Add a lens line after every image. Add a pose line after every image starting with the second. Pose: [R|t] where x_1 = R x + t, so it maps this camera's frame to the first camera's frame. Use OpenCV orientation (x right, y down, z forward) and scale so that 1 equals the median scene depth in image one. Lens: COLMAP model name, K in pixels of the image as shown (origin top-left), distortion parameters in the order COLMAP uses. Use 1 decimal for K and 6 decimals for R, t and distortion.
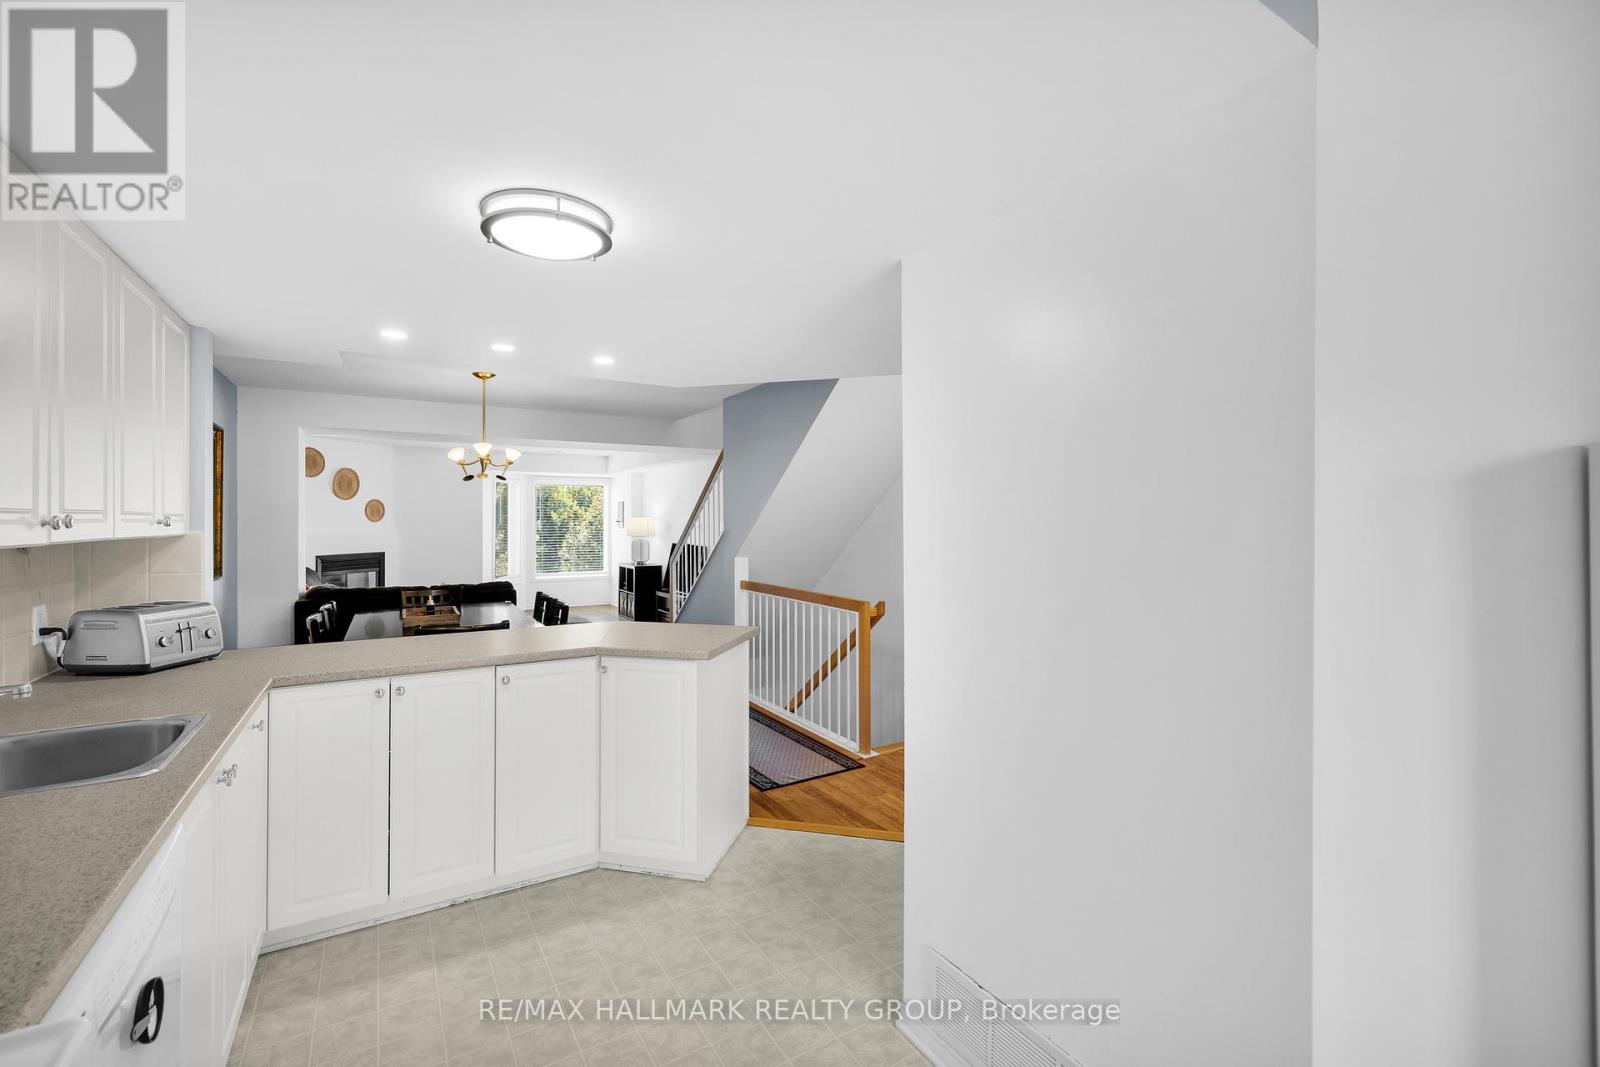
lens RADIAL K [[682.9, 0, 791.4], [0, 682.9, 515.3], [0, 0, 1]] dist [0.004914, -0.001218]
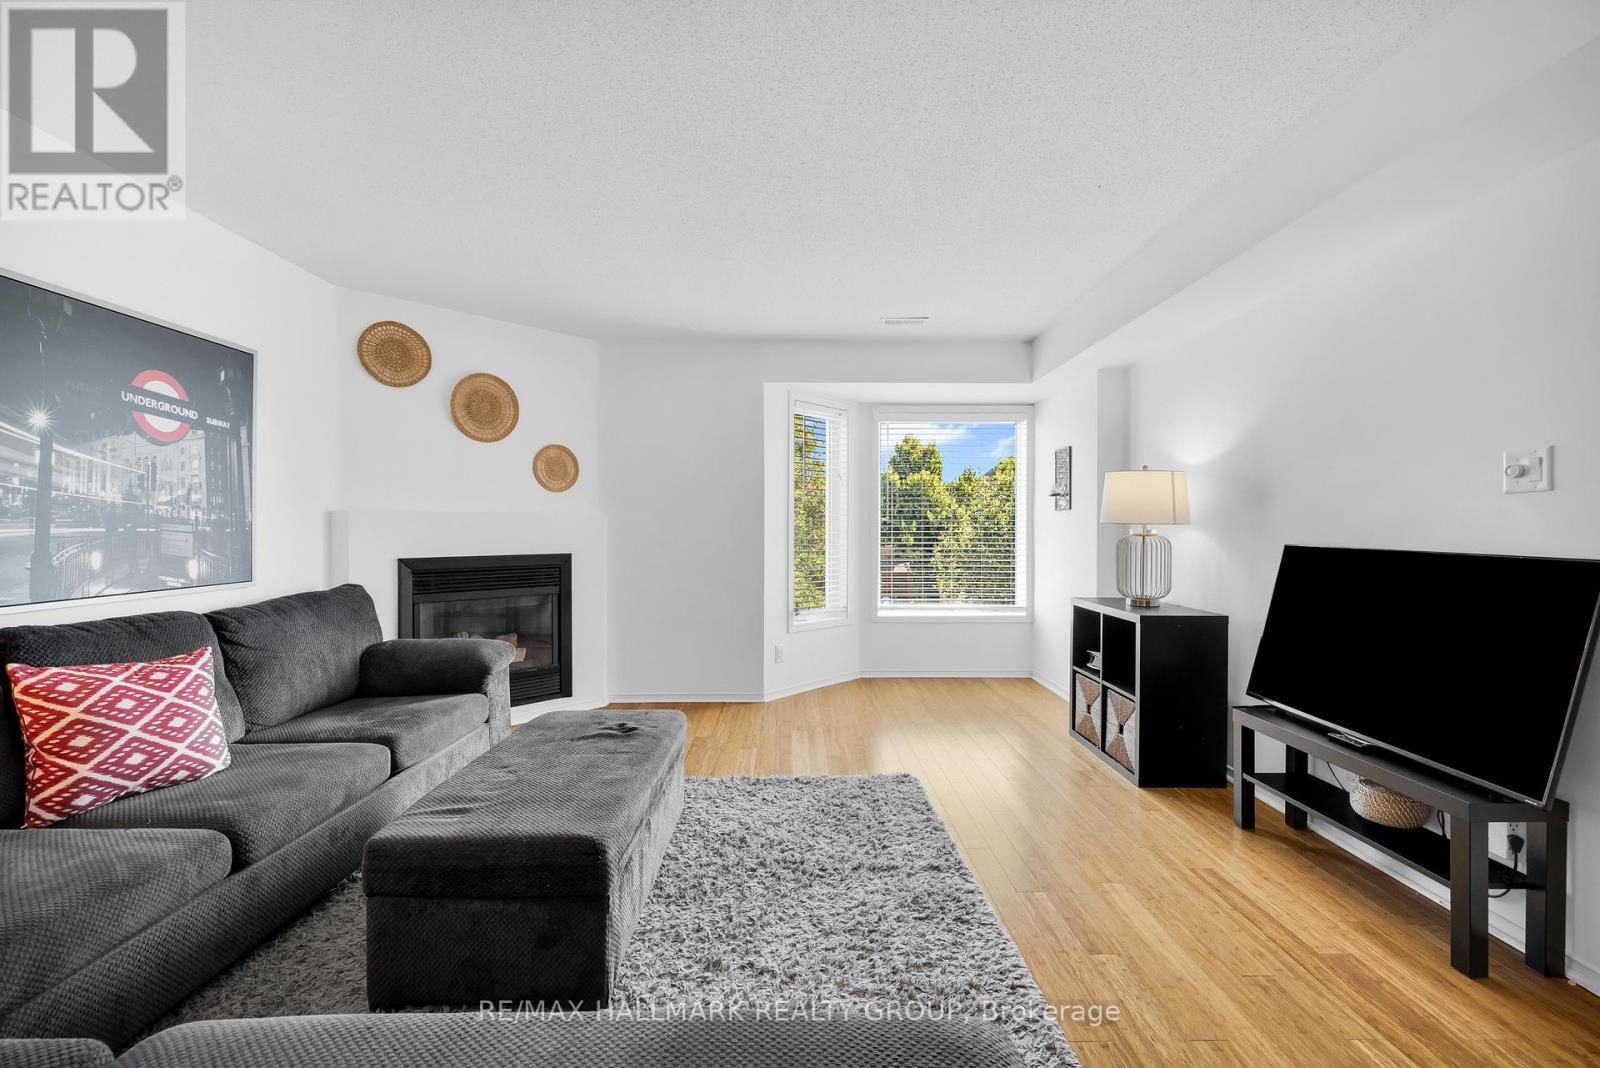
lens RADIAL K [[682.9, 0, 786.5], [0, 682.9, 537.5], [0, 0, 1]] dist [0.004914, -0.001218]
pose [[0.854566, 0.009924, -0.519248, -0.660816], [0.001739, 0.999757, 0.021969, 0.100453], [0.519340, -0.019677, 0.854341, 2.059215]]
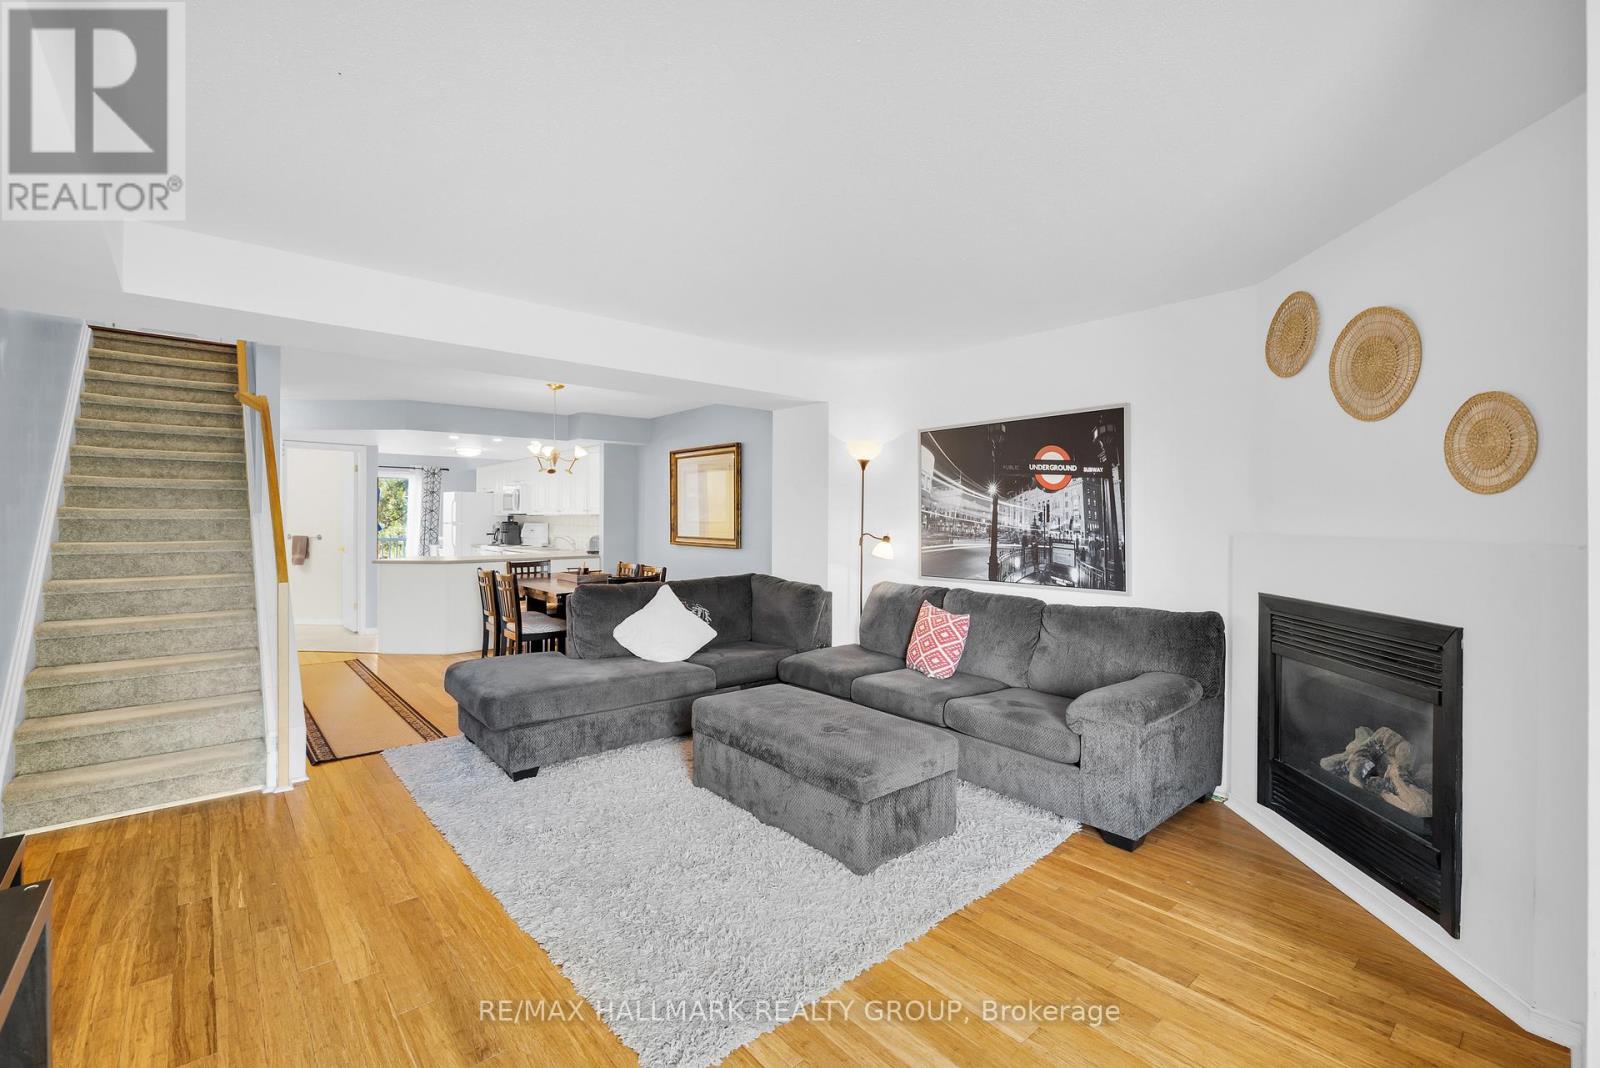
lens RADIAL K [[682.9, 0, 794.7], [0, 682.9, 528.3], [0, 0, 1]] dist [0.004914, -0.001218]
pose [[-0.985061, 0.001997, -0.172195, -1.057506], [0.000822, 0.999976, 0.006900, 0.061689], [0.172204, 0.006655, -0.985039, 3.643869]]
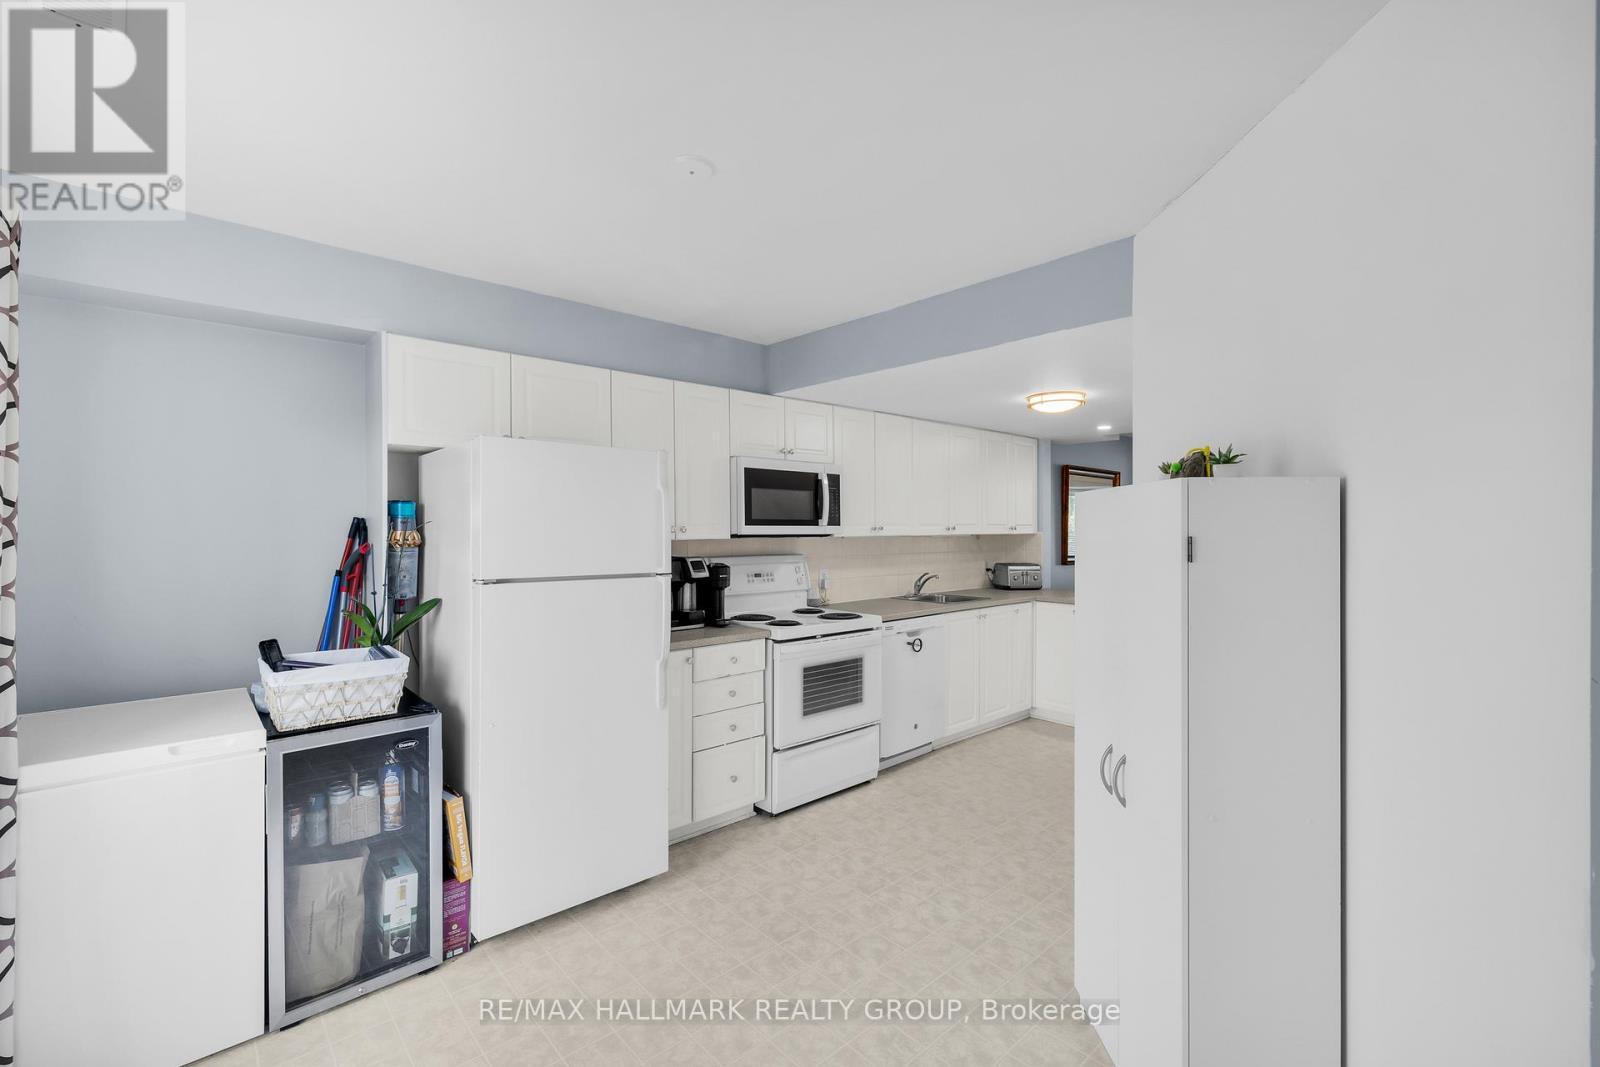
lens RADIAL K [[682.9, 0, 780.9], [0, 682.9, 528.9], [0, 0, 1]] dist [0.004914, -0.001218]
pose [[0.182070, 0.005087, -0.983272, 1.016221], [0.007222, 0.999953, 0.006511, -0.006977], [0.983259, -0.008287, 0.182024, -0.190070]]
